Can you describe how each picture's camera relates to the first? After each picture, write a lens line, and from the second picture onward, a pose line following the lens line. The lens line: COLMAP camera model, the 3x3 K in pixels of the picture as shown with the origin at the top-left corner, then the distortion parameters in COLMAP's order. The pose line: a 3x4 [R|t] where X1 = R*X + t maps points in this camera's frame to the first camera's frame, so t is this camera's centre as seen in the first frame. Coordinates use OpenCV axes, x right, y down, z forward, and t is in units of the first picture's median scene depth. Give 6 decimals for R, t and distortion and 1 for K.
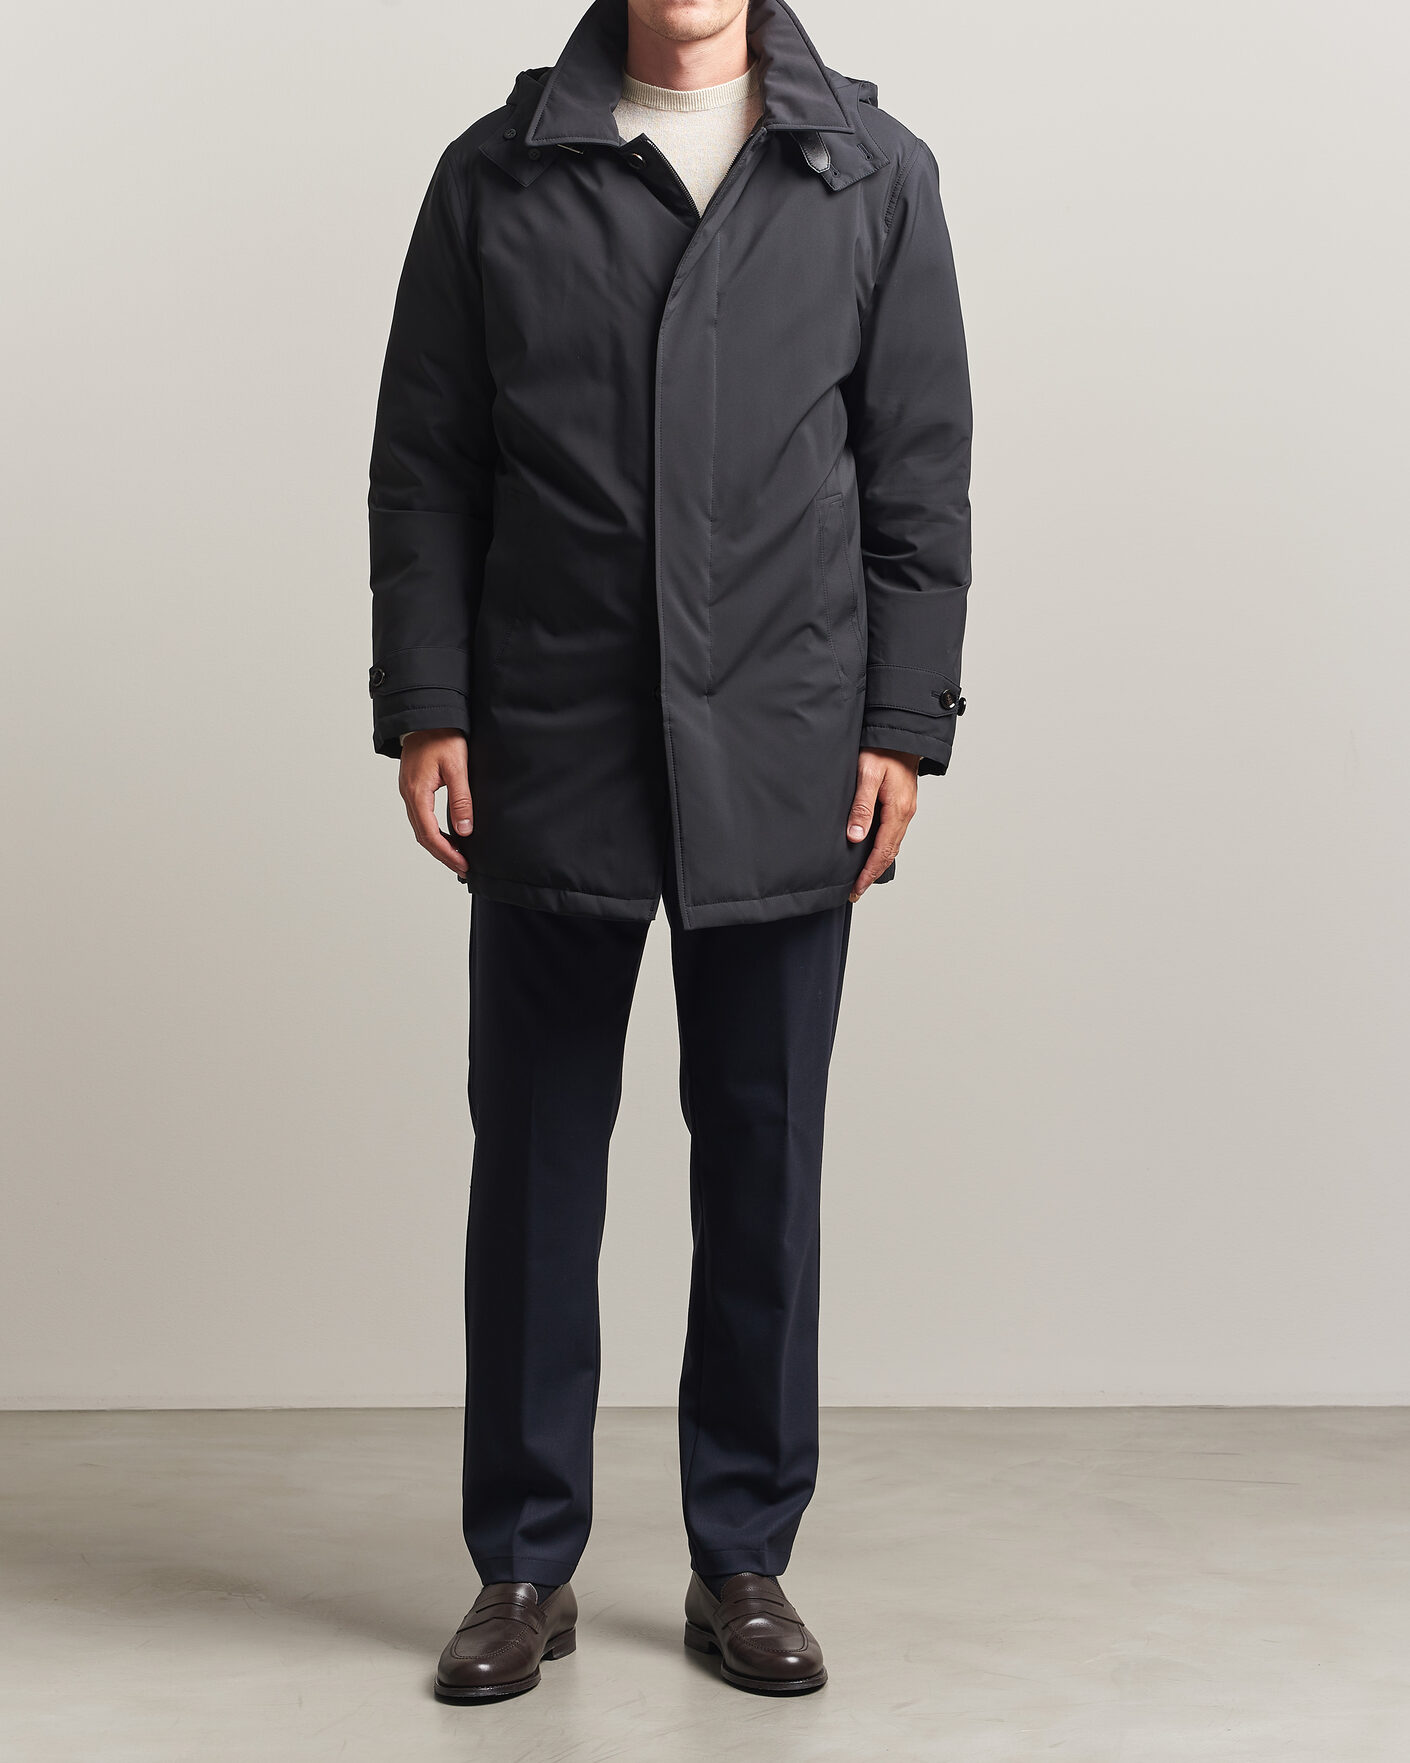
lens RADIAL K [[9549.7, 0, 709.0], [0, 9549.7, 884.8], [0, 0, 1]] dist [-0.461408, 0.000000]
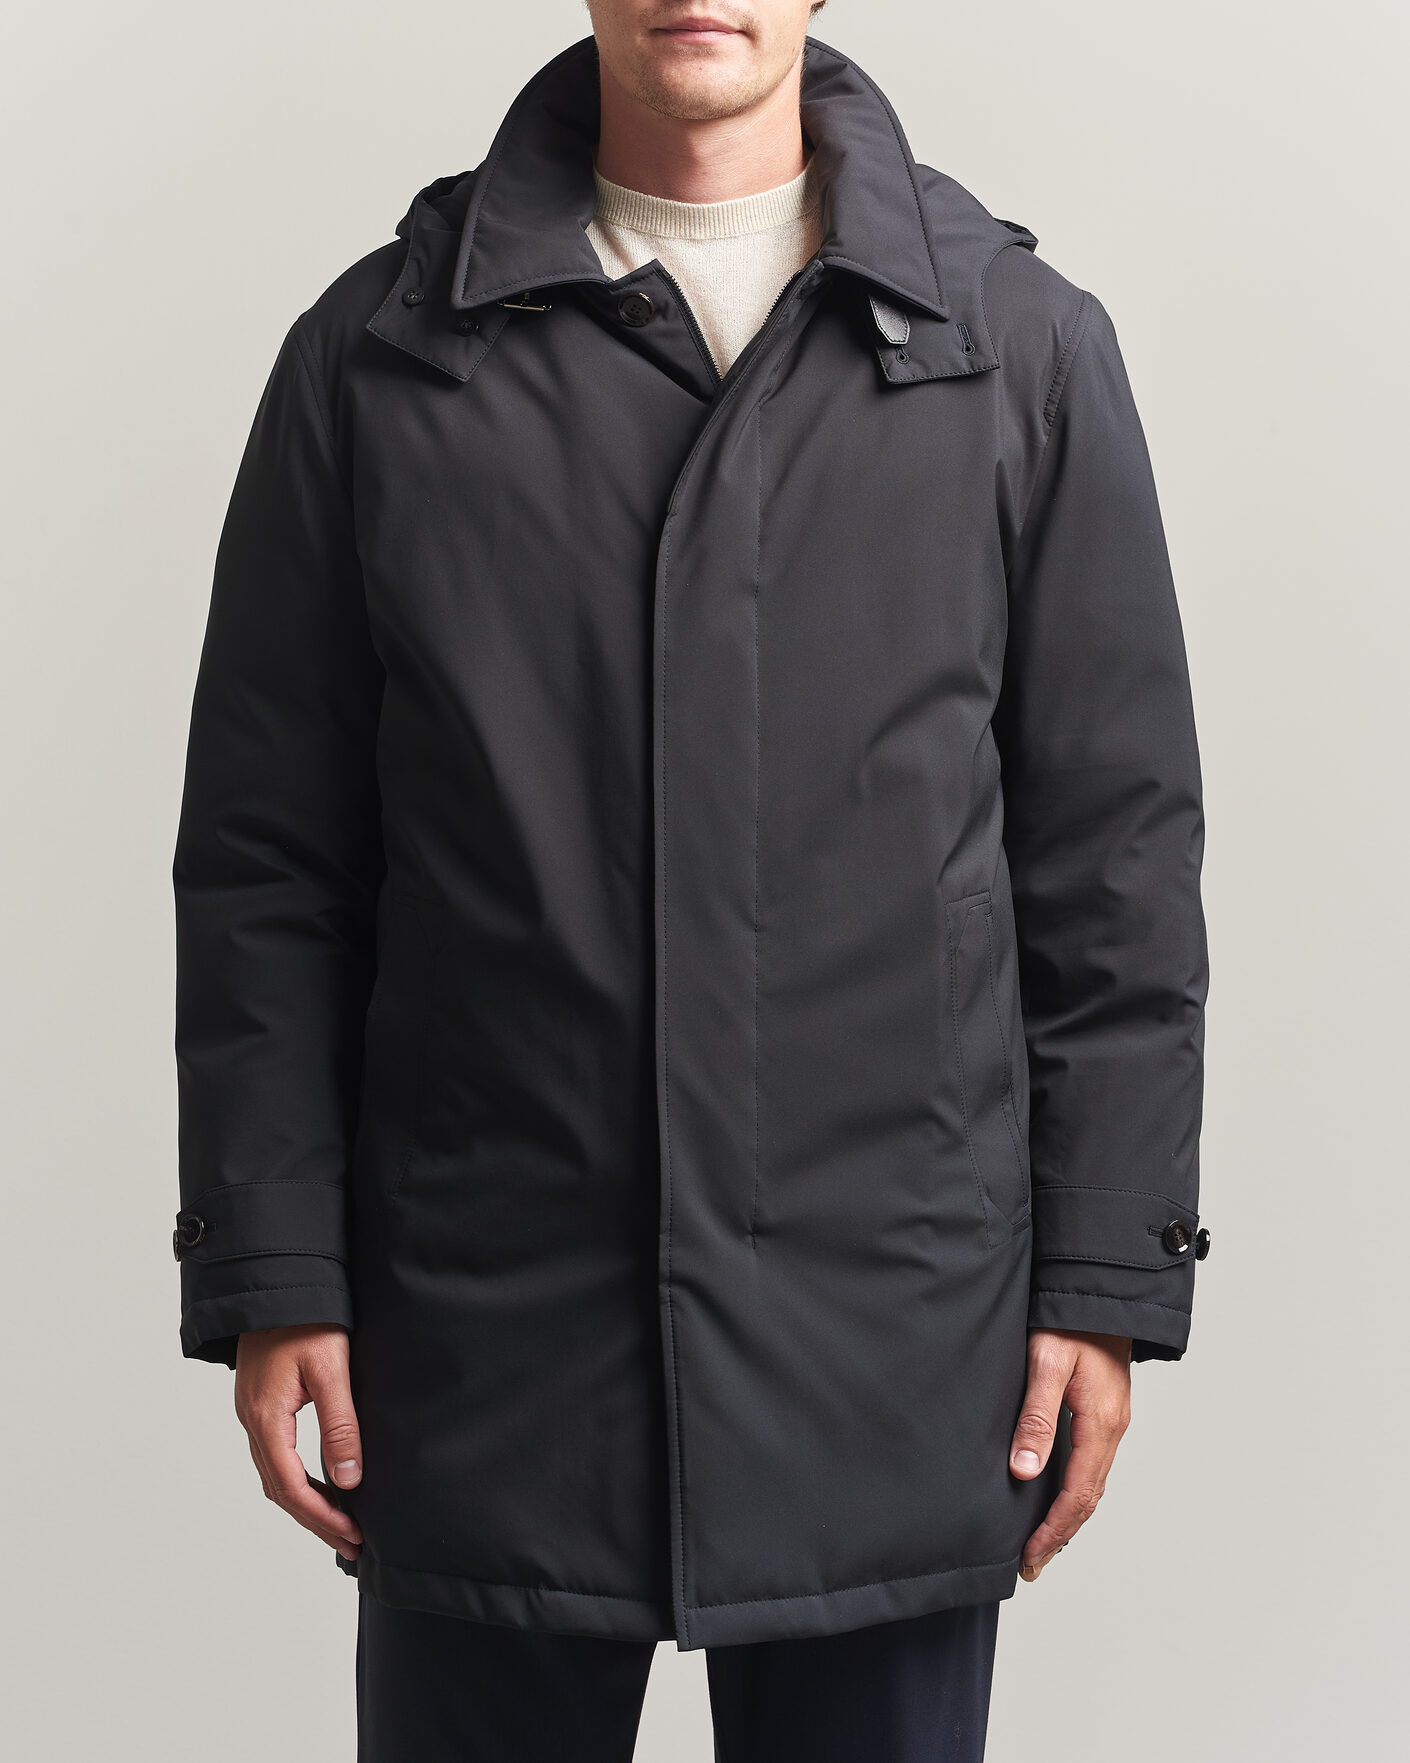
lens RADIAL K [[9549.7, 0, 703.3], [0, 9549.7, 879.2], [0, 0, 1]] dist [-0.461408, 0.000000]
pose [[0.999628, -0.020017, 0.018523, -0.013944], [0.021384, 0.996813, -0.076857, 0.002799], [-0.016925, 0.077224, 0.996870, 0.420053]]
